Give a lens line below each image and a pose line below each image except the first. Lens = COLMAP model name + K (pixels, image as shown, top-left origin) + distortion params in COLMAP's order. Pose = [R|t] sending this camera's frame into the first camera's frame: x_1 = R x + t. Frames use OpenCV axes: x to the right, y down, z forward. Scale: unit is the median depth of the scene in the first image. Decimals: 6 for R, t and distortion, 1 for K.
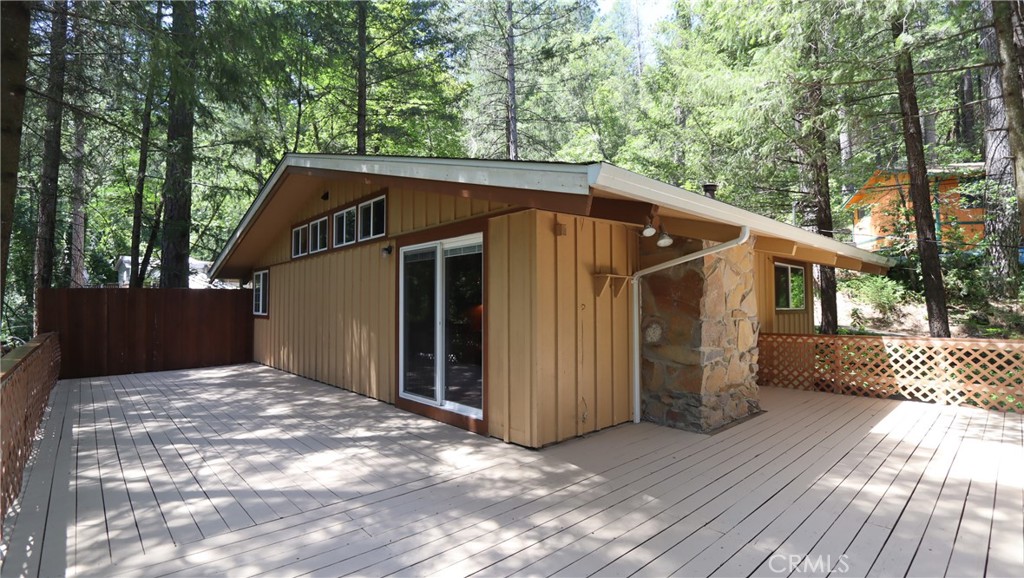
lens RADIAL K [[474.4, 0, 512.0], [0, 474.4, 285.3], [0, 0, 1]] dist [-0.014150, 0.000603]
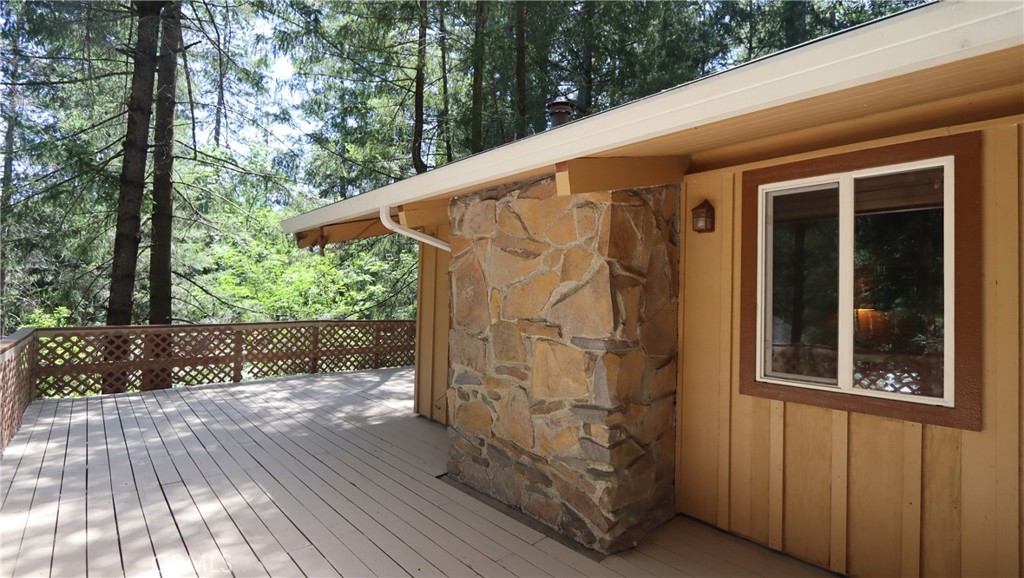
lens RADIAL K [[474.4, 0, 512.0], [0, 474.4, 285.3], [0, 0, 1]] dist [-0.014150, 0.000603]
pose [[-0.004521, -0.024103, -0.999699, 1.740371], [0.011225, 0.999645, -0.024153, 0.039141], [0.999927, -0.011330, -0.004249, 1.642298]]
